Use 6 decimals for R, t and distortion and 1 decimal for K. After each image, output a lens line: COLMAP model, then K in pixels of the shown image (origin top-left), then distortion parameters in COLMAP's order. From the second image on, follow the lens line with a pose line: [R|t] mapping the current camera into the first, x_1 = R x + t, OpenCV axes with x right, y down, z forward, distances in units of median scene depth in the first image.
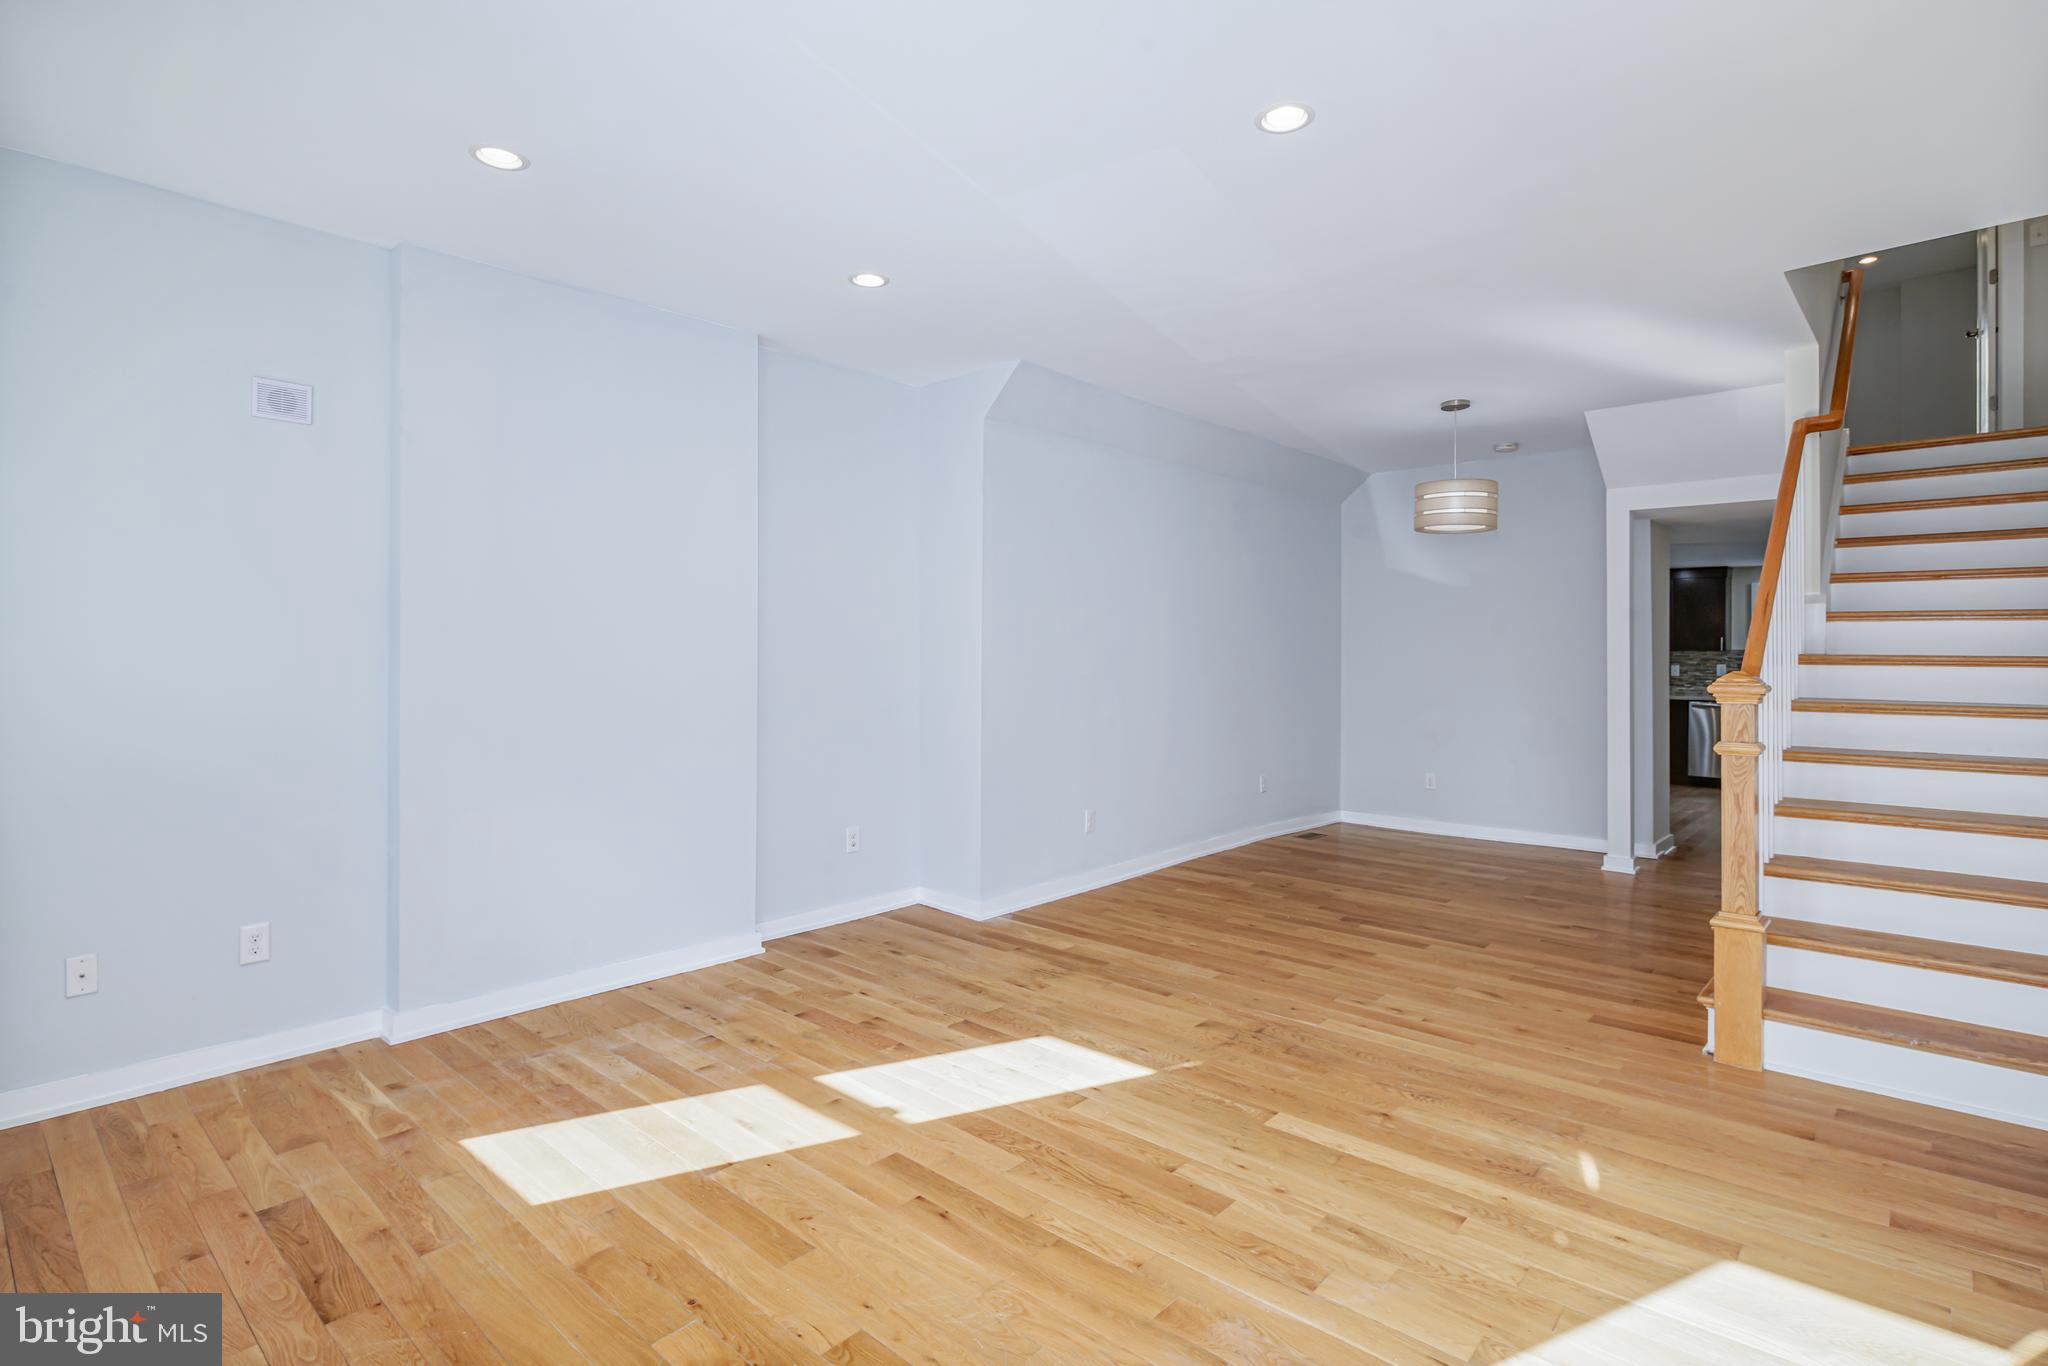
lens RADIAL K [[997.6, 0, 1002.2], [0, 997.6, 647.7], [0, 0, 1]] dist [-0.000097, -0.000450]
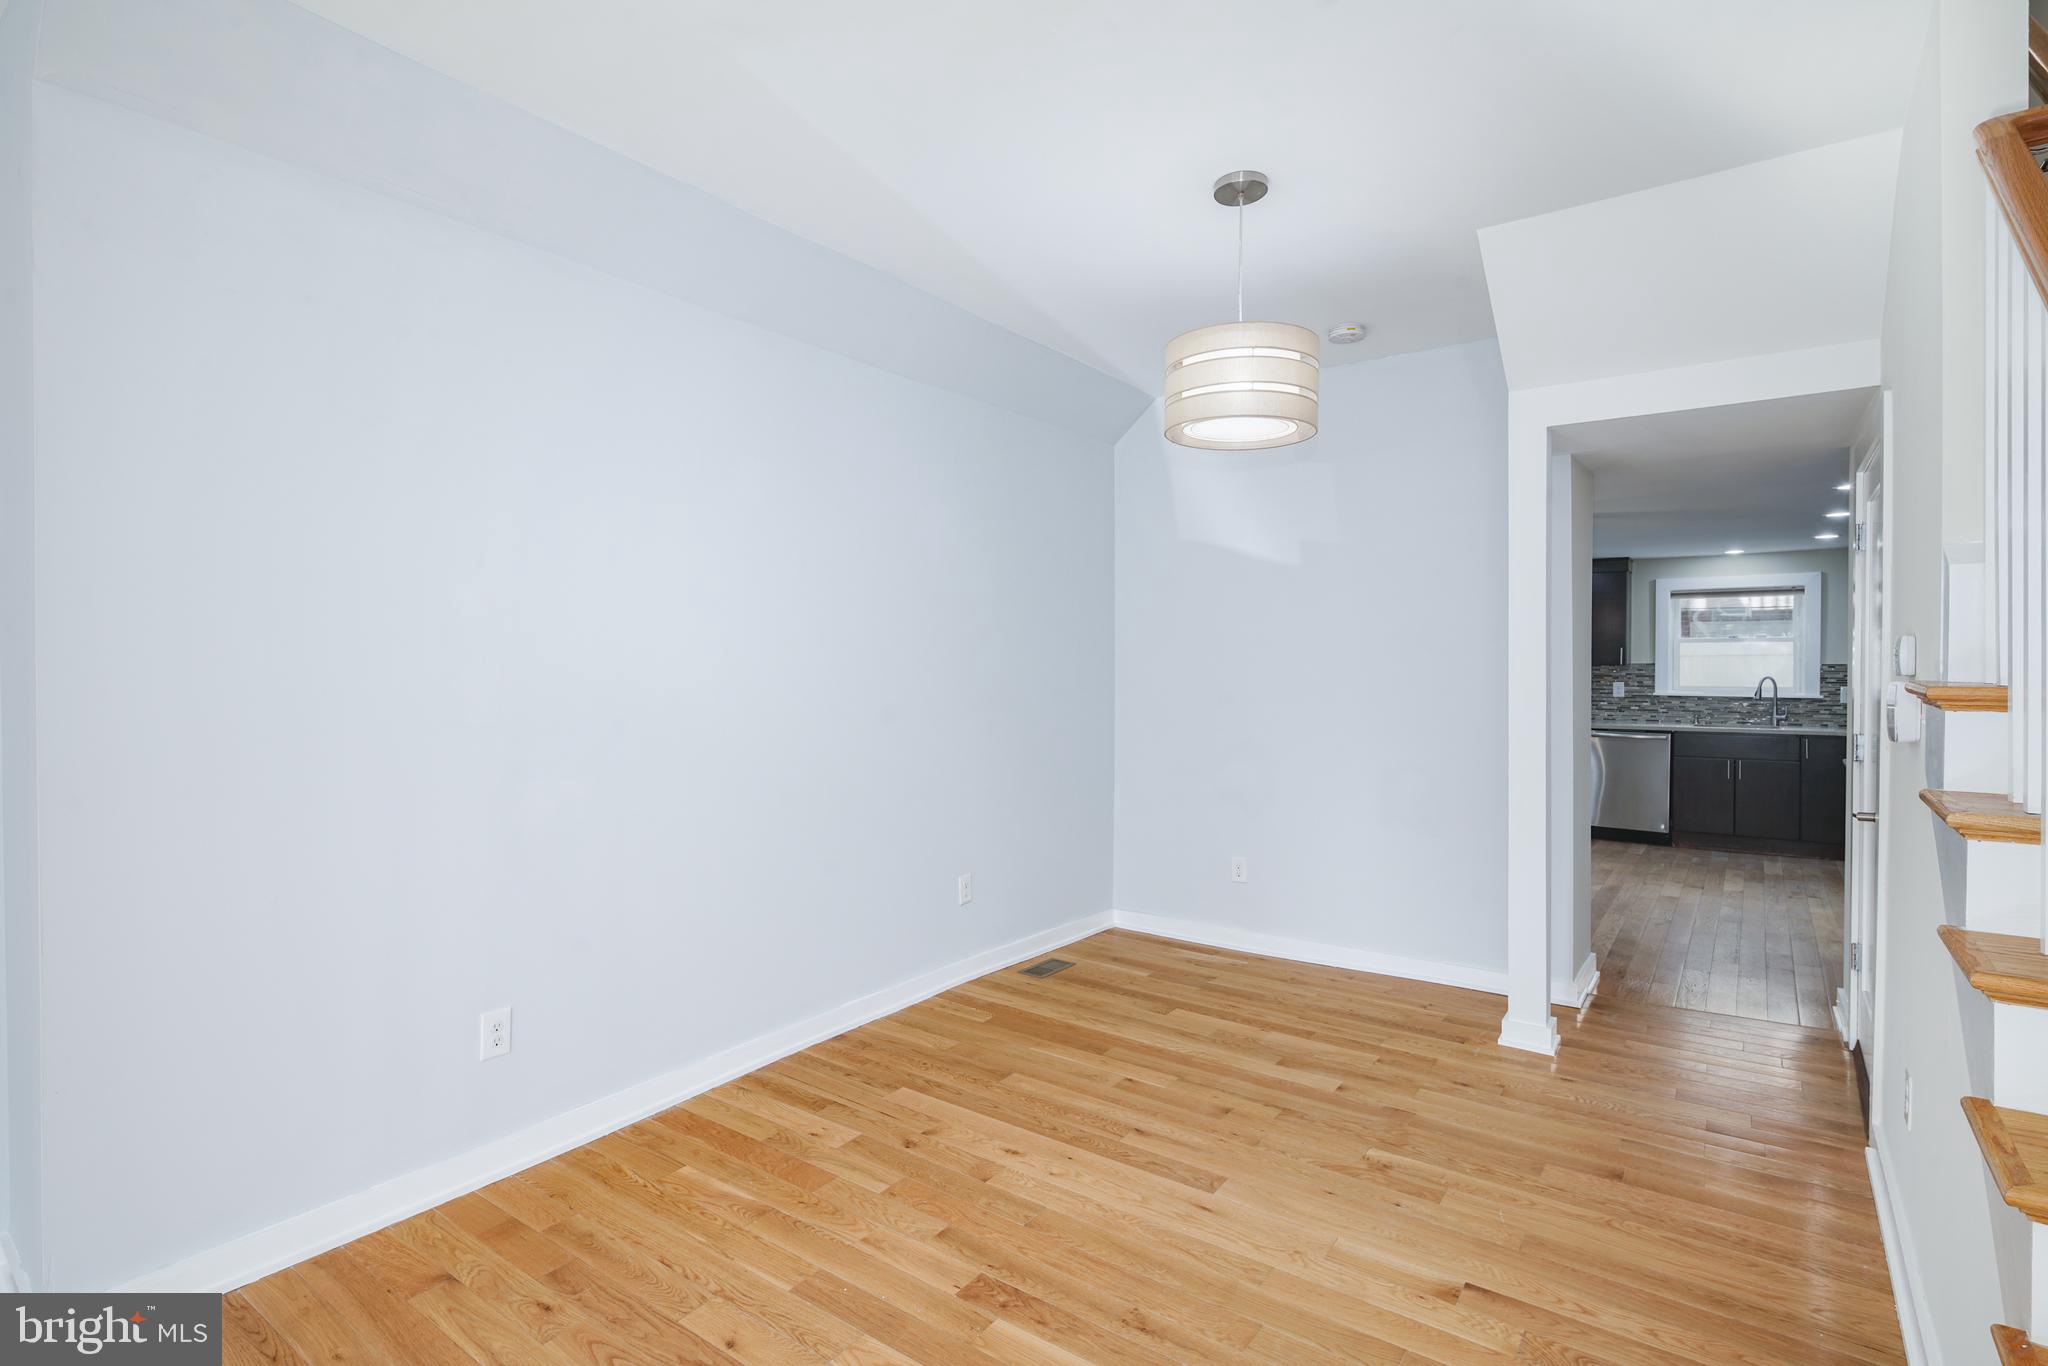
lens RADIAL K [[1029.6, 0, 985.6], [0, 1029.6, 676.2], [0, 0, 1]] dist [-0.001061, -0.000261]
pose [[0.993767, -0.003178, 0.111429, 0.440988], [0.001415, 0.999873, 0.015899, -0.006643], [-0.111465, -0.015643, 0.993645, 0.813944]]
